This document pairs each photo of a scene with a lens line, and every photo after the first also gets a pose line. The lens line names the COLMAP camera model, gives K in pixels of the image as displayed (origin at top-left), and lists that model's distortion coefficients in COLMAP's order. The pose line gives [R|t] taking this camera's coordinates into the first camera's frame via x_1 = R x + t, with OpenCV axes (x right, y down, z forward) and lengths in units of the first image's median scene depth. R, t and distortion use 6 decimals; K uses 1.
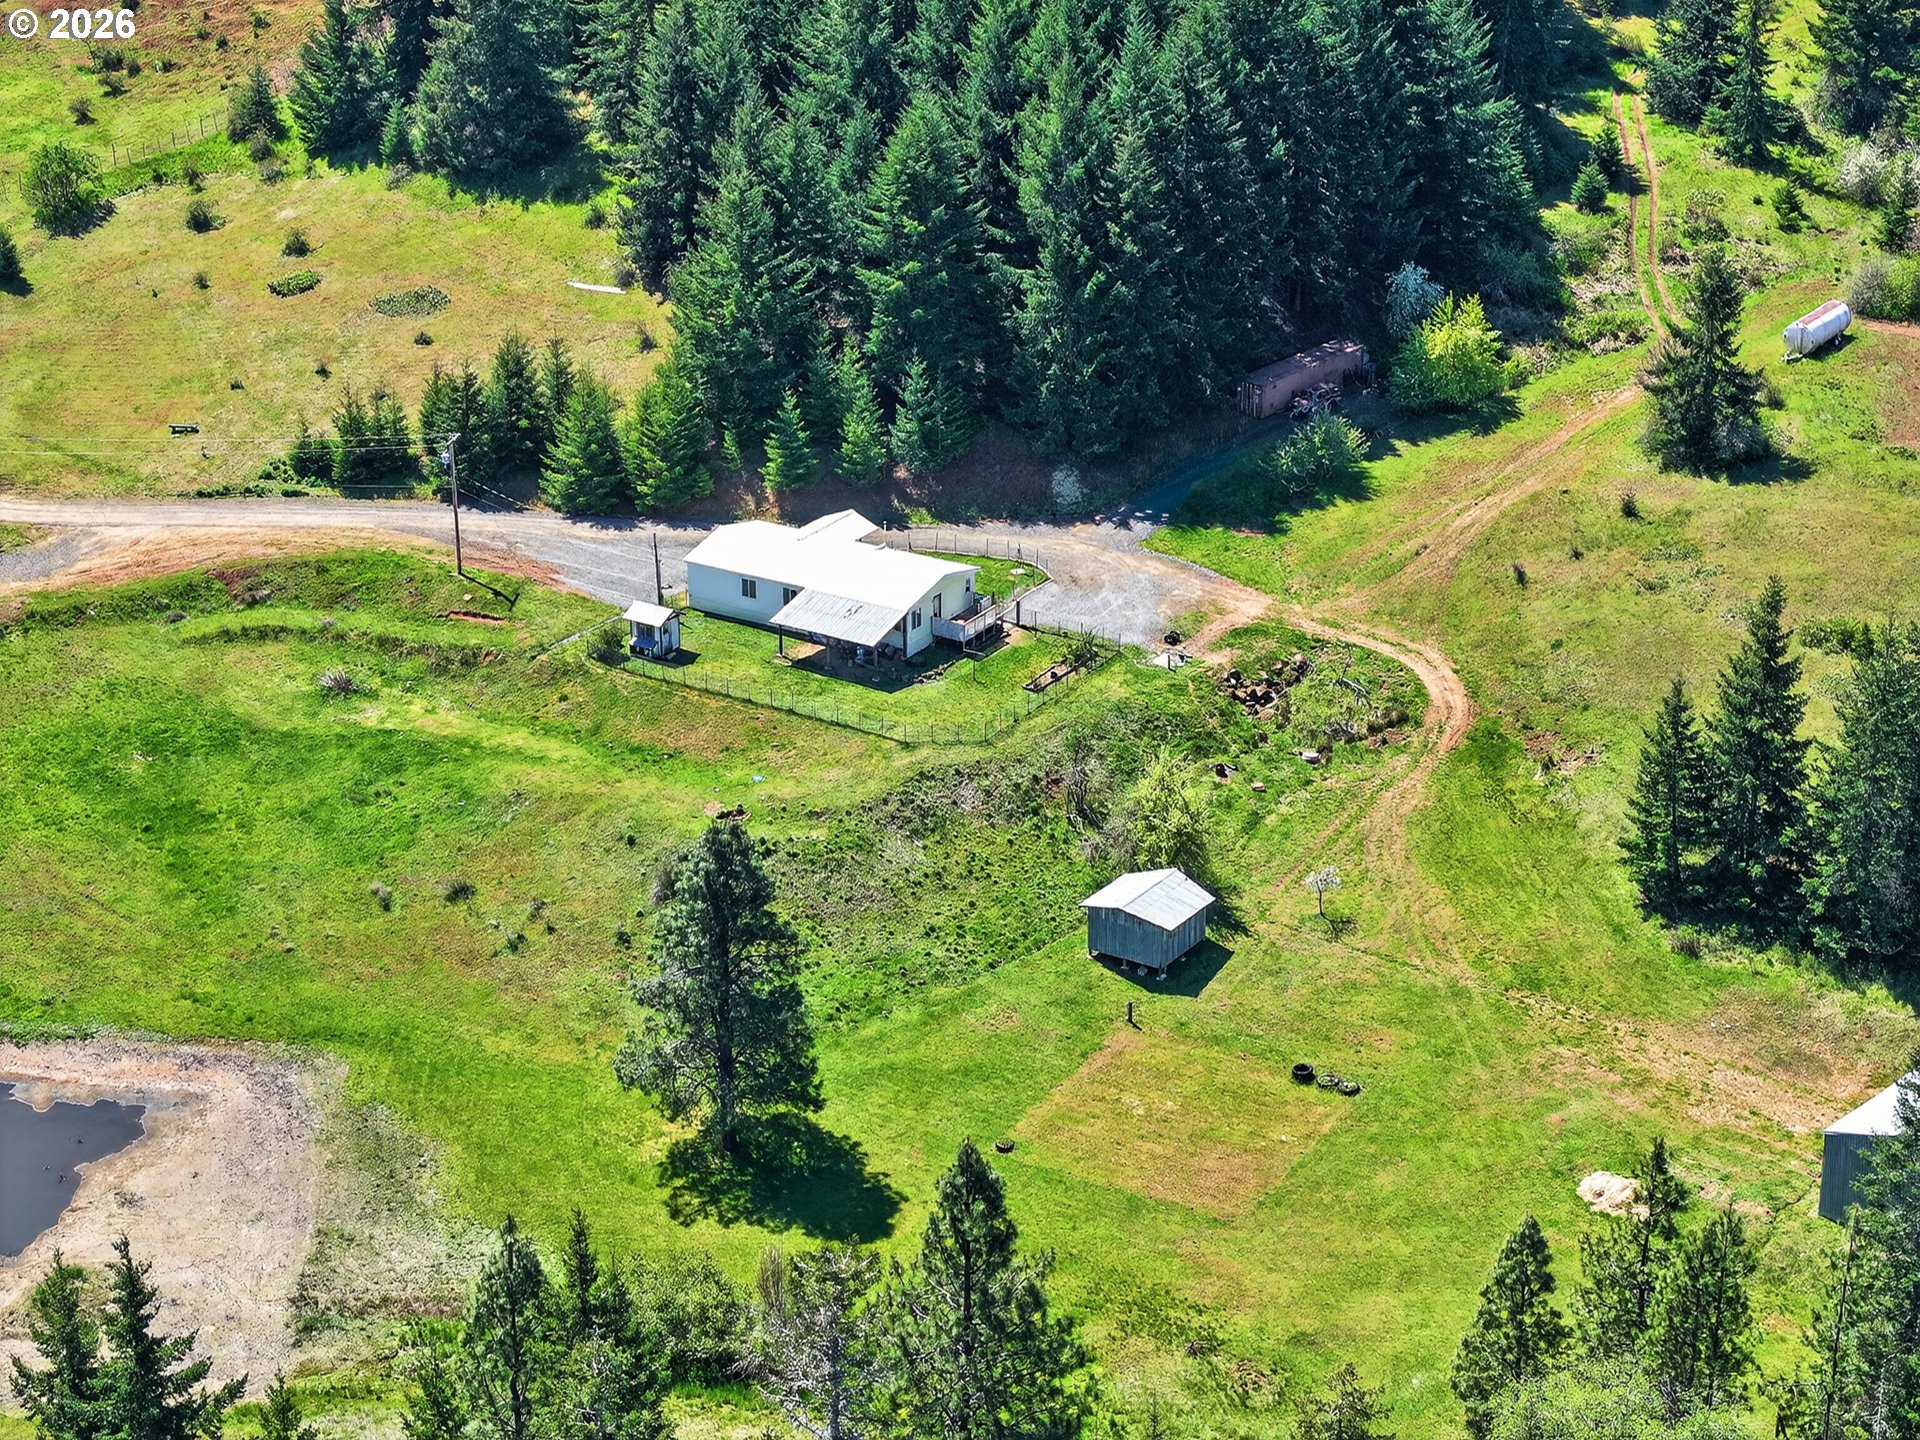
lens RADIAL K [[3853.8, 0, 934.9], [0, 3853.8, 723.8], [0, 0, 1]] dist [-0.251382, 1.372946]
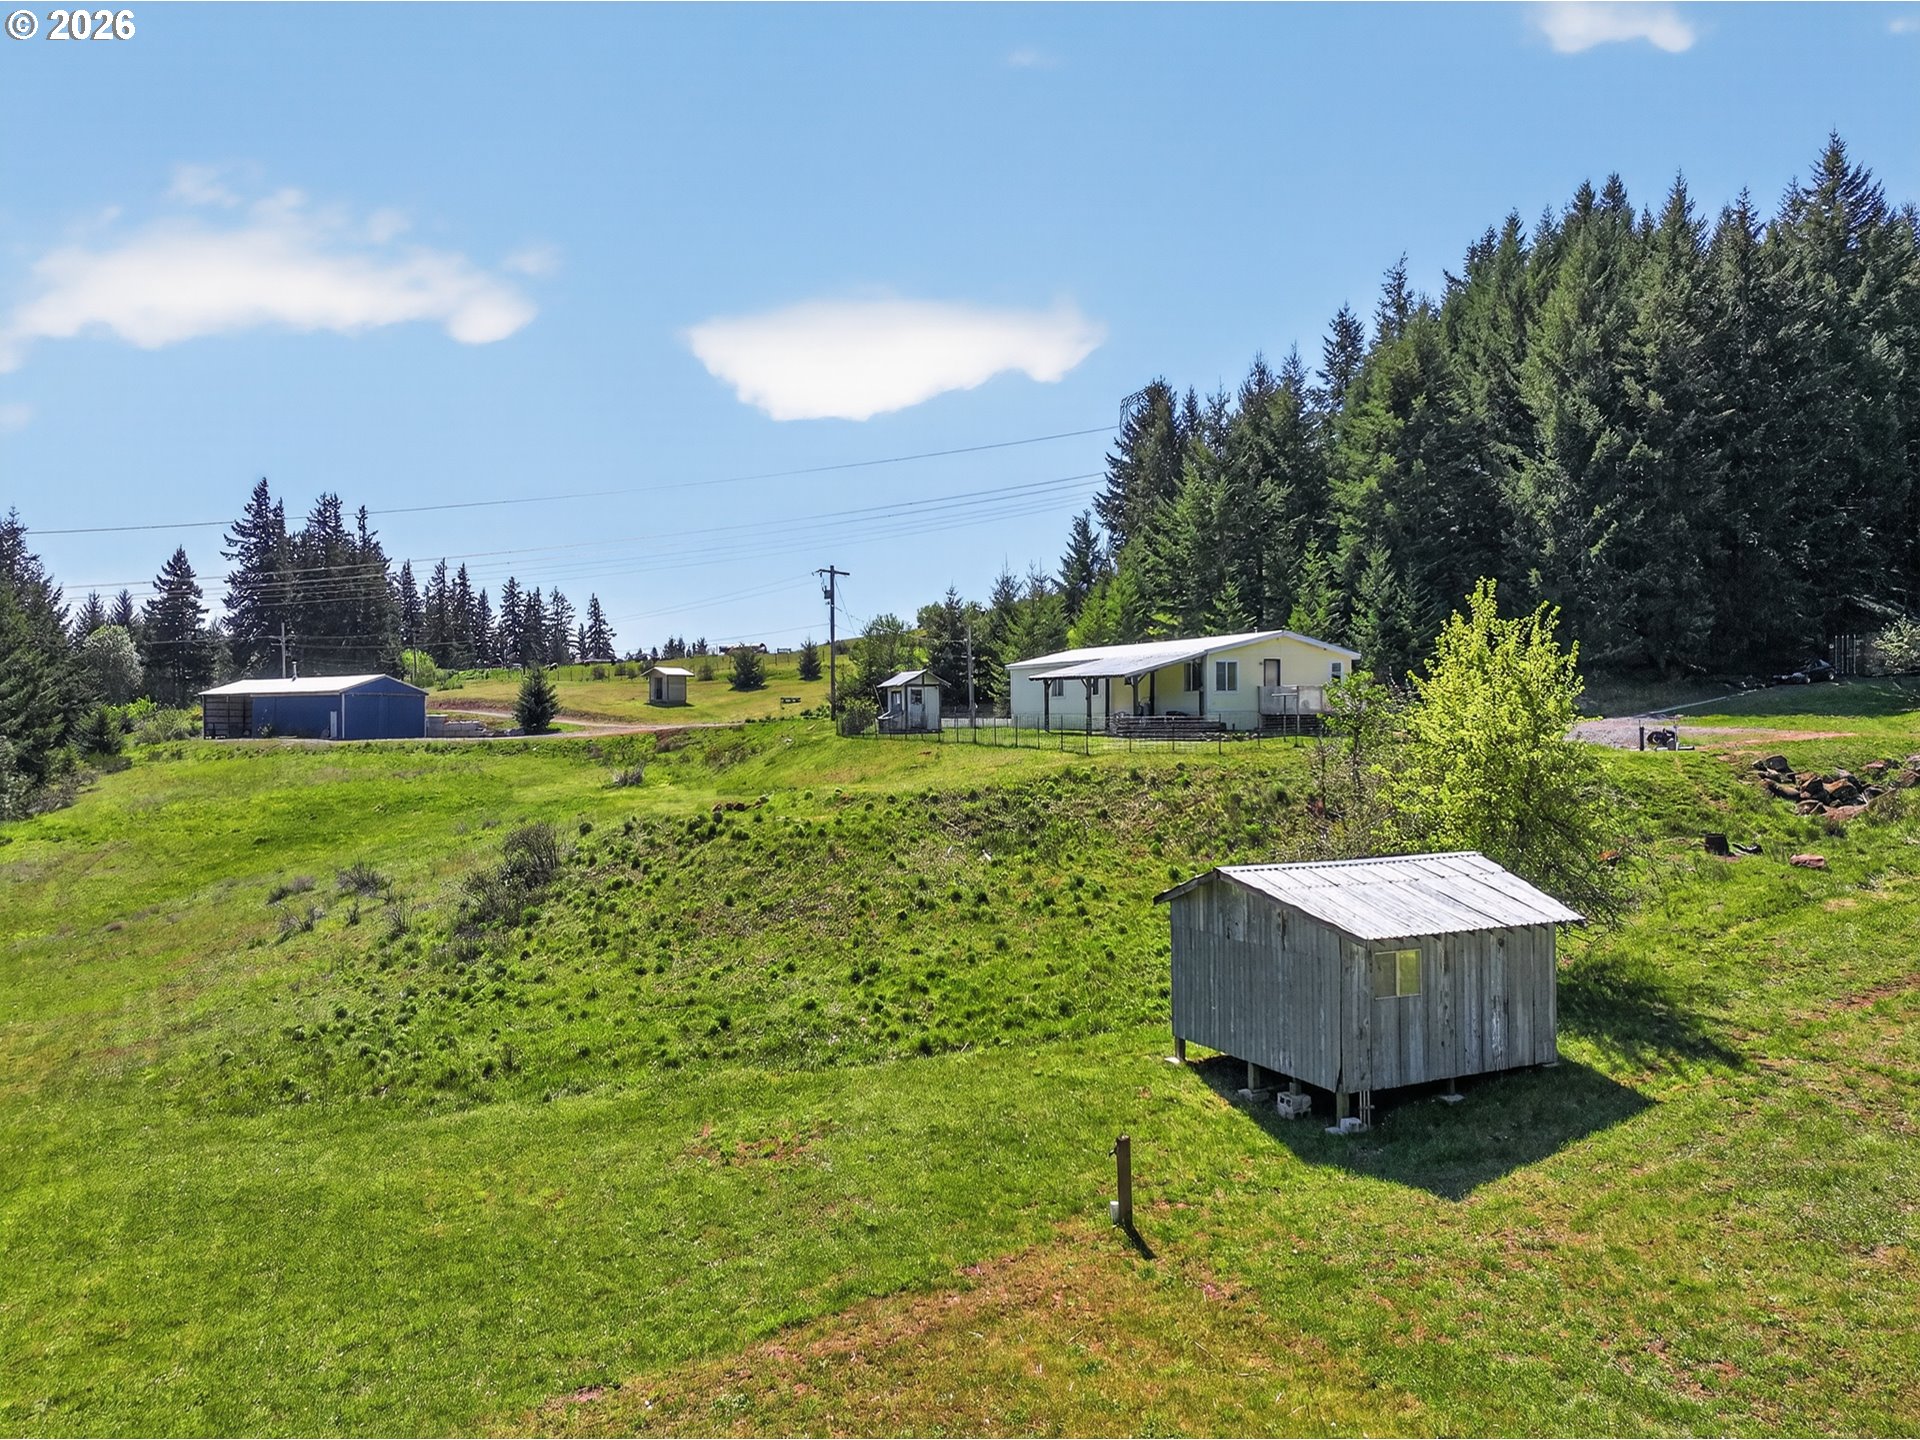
lens RADIAL K [[1355.1, 0, 971.7], [0, 1355.1, 710.3], [0, 0, 1]] dist [0.003754, 0.002480]
pose [[0.863189, -0.005746, -0.504849, 0.080818], [-0.197906, 0.916061, -0.348805, 0.073874], [0.464476, 0.400998, 0.789597, 0.837123]]
